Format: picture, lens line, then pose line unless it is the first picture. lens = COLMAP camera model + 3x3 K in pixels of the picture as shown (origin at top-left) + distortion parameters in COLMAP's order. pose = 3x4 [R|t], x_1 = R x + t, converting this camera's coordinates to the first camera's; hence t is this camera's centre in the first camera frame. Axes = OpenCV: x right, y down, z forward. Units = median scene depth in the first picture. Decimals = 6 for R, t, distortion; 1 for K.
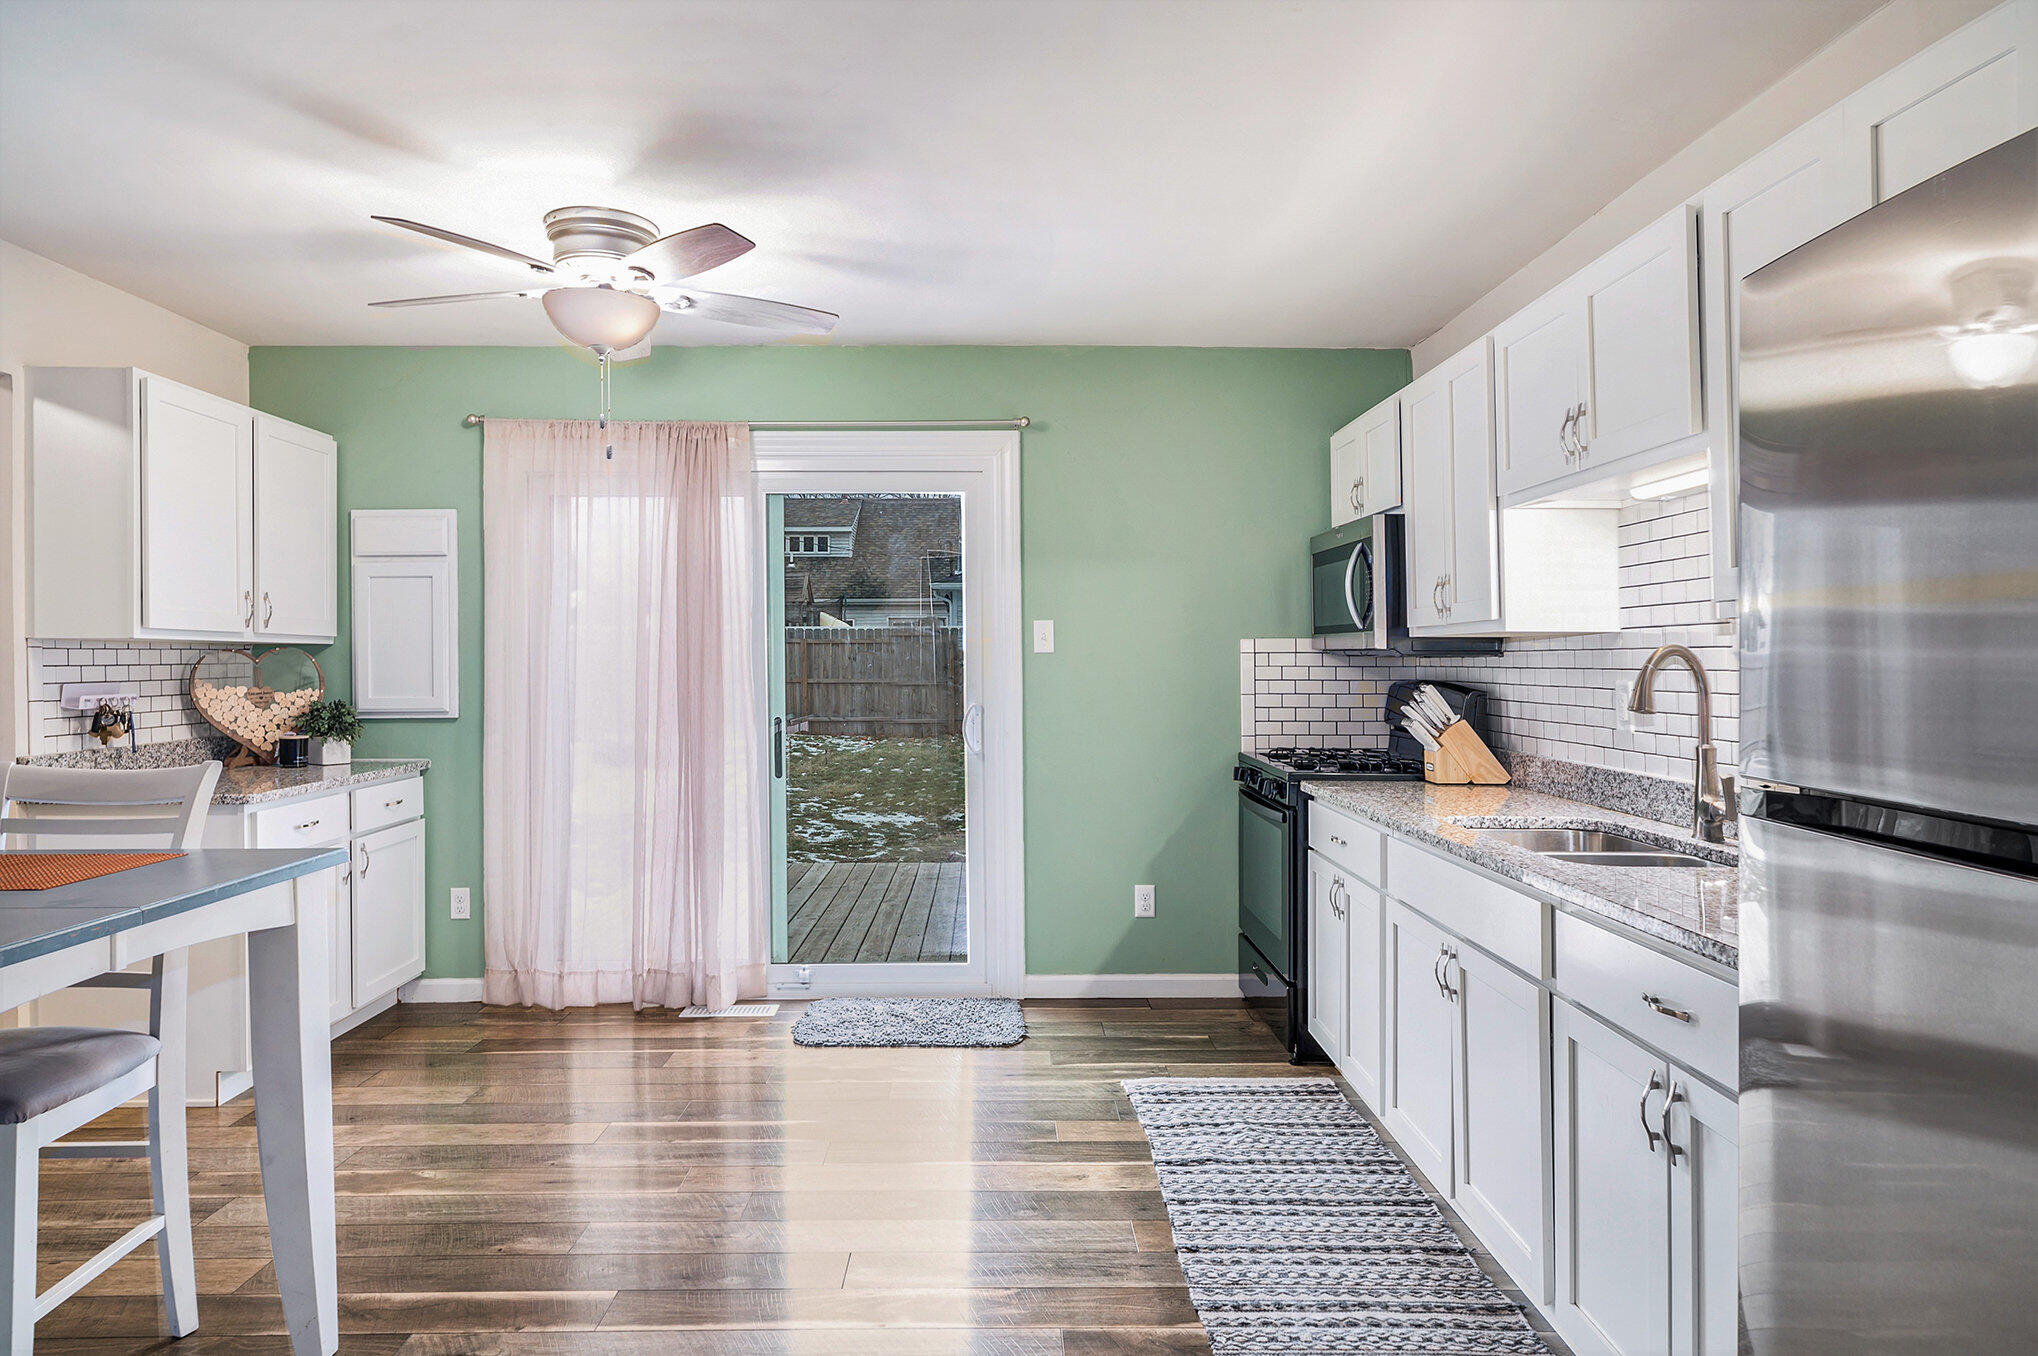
lens RADIAL K [[1210.8, 0, 1013.5], [0, 1210.8, 672.2], [0, 0, 1]] dist [-0.005057, -0.000327]
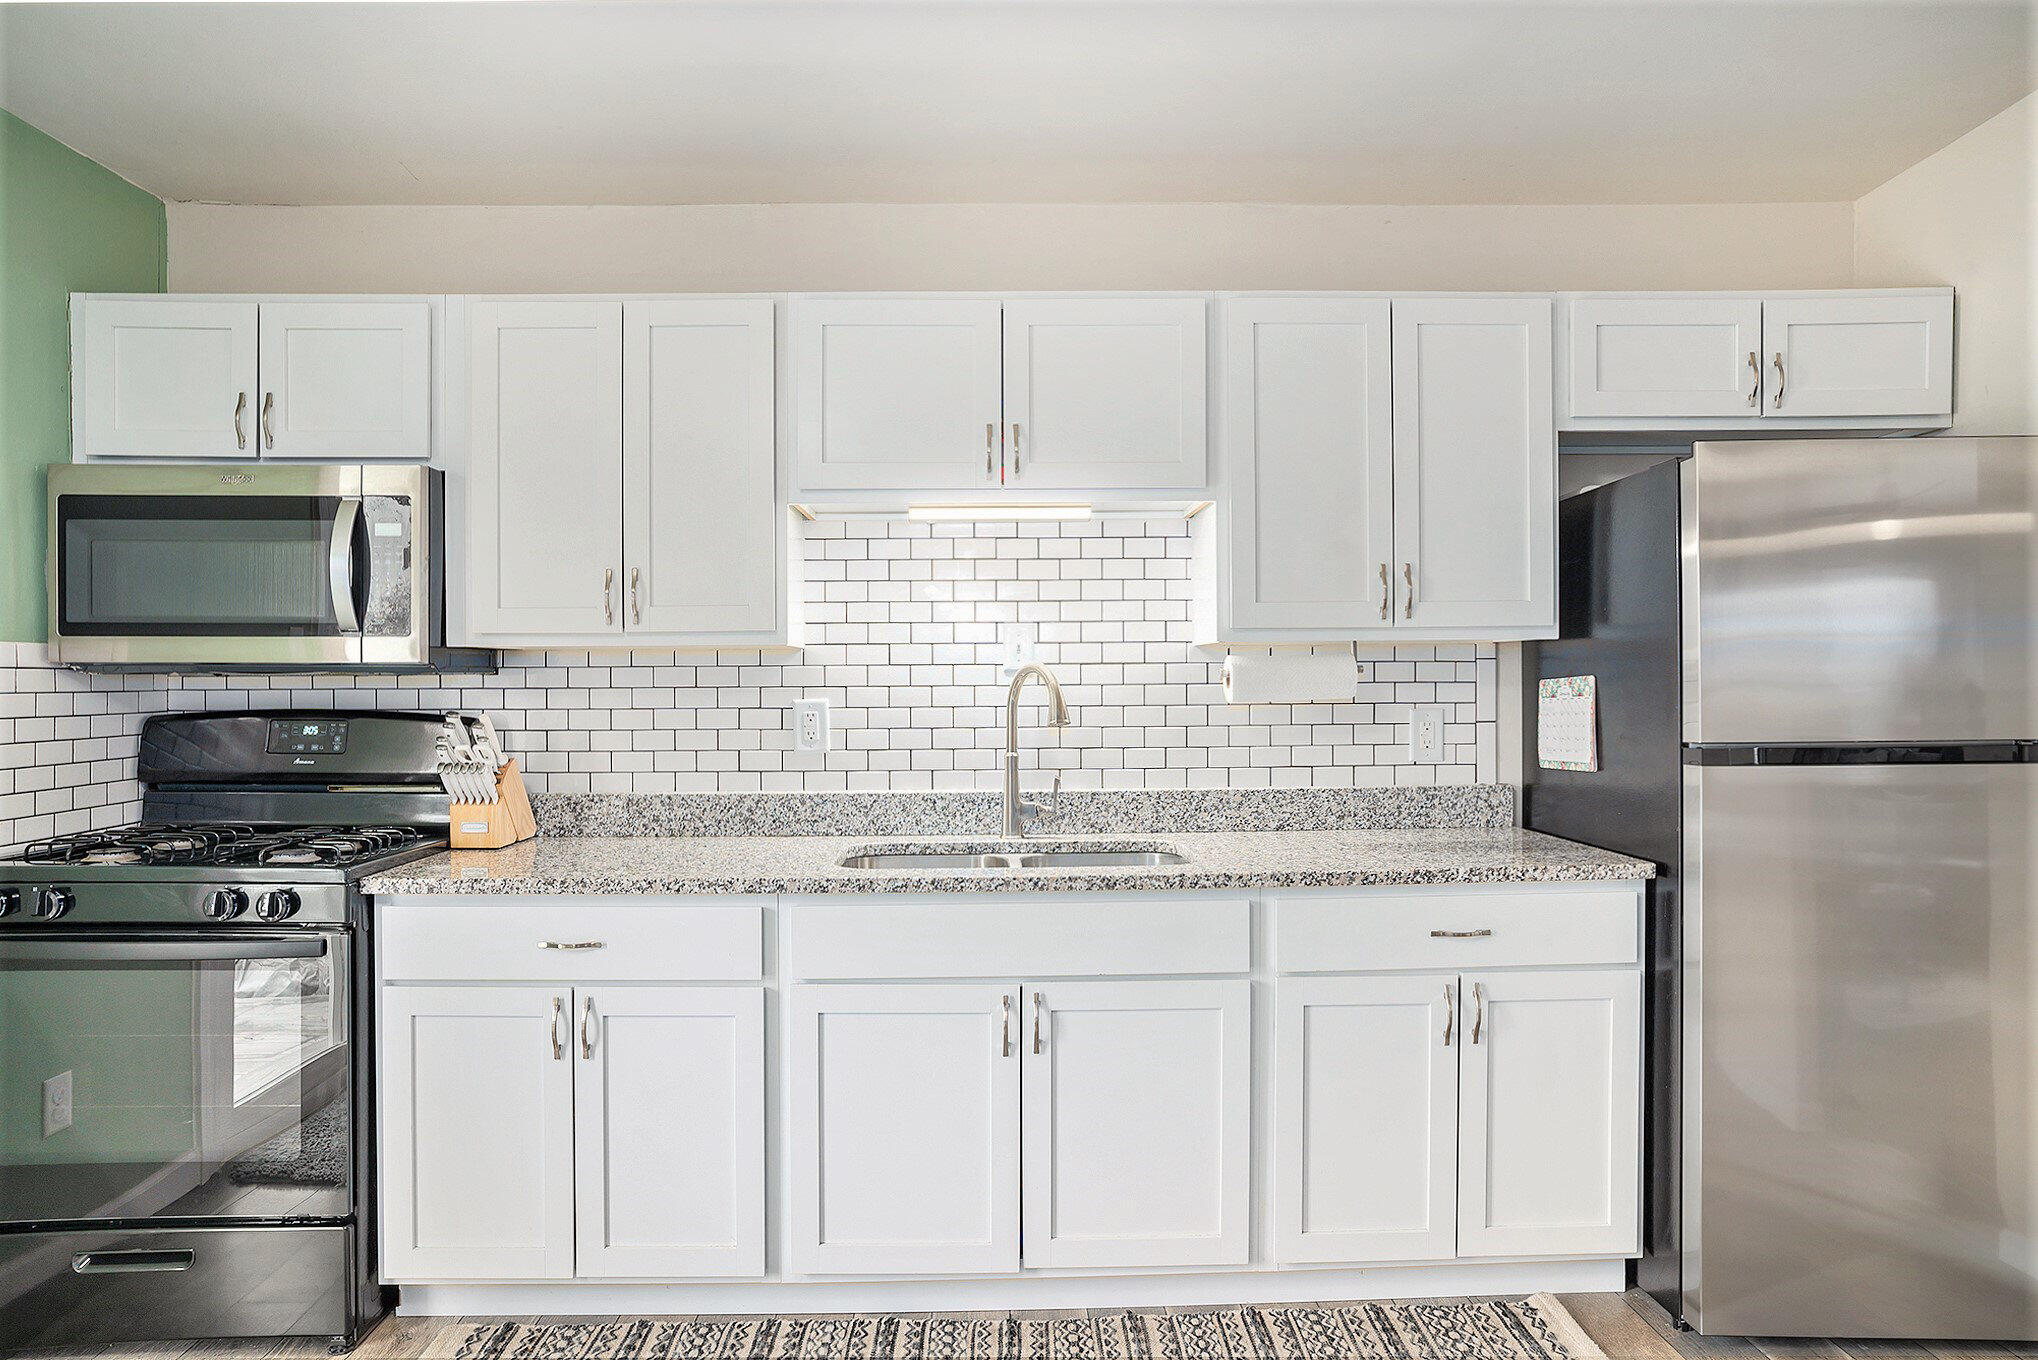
lens RADIAL K [[1210.8, 0, 1016.8], [0, 1210.8, 669.0], [0, 0, 1]] dist [-0.005057, -0.000327]
pose [[0.012370, 0.005975, 0.999906, -0.460147], [0.012886, 0.999898, -0.006134, -0.009336], [-0.999840, 0.012961, 0.012292, 0.822377]]
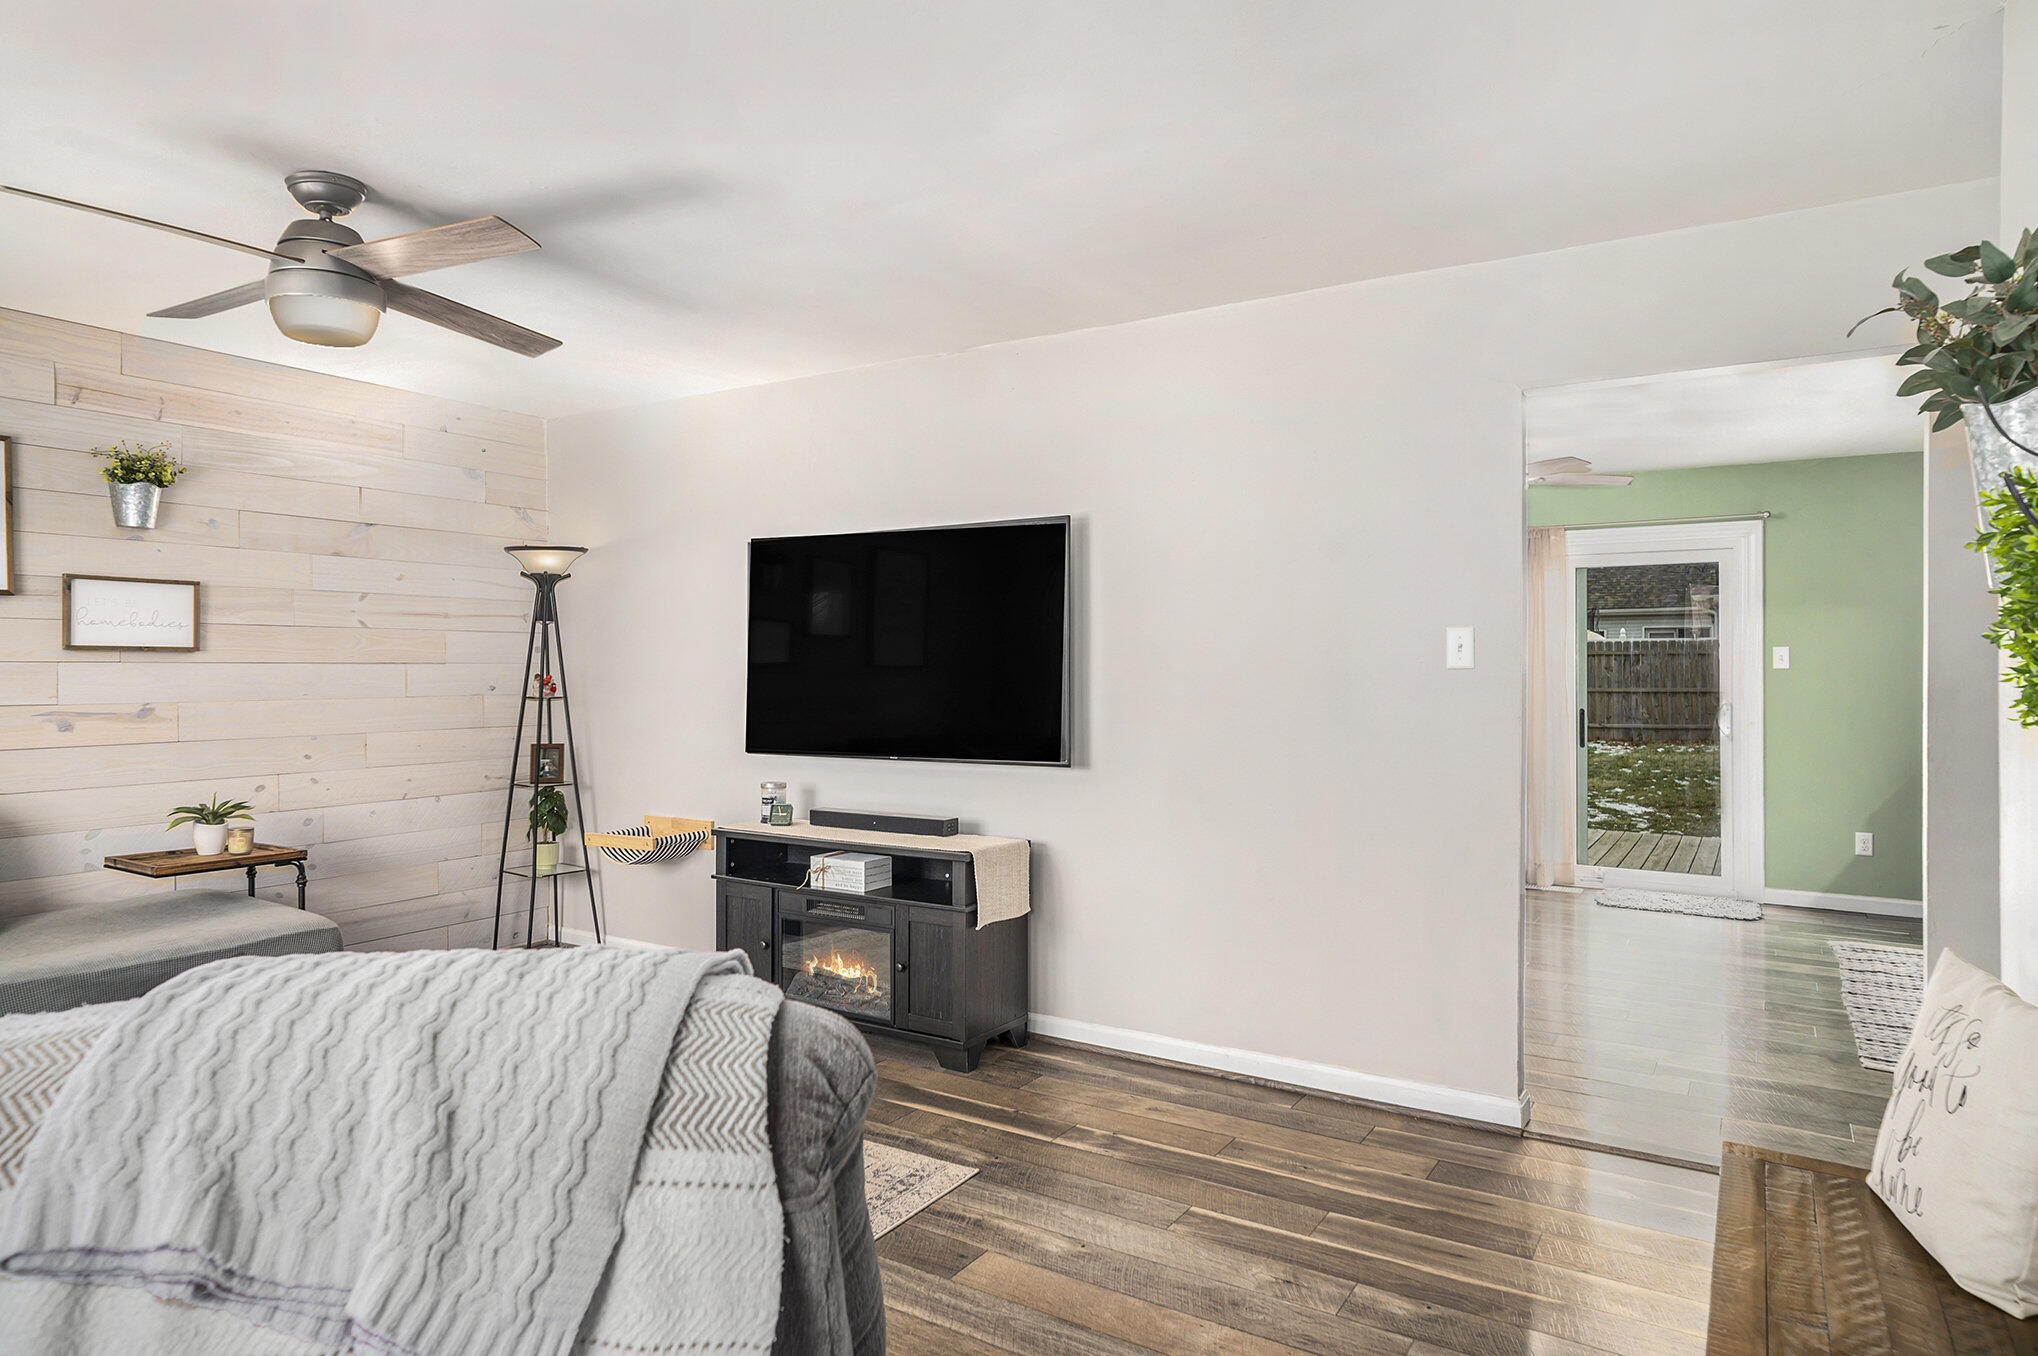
lens RADIAL K [[1210.8, 0, 1007.3], [0, 1210.8, 671.1], [0, 0, 1]] dist [-0.005057, -0.000327]
pose [[0.834423, 0.006214, -0.551090, 0.042023], [-0.010479, 0.999935, -0.004592, 0.002691], [0.551025, 0.009607, 0.834433, -0.635752]]
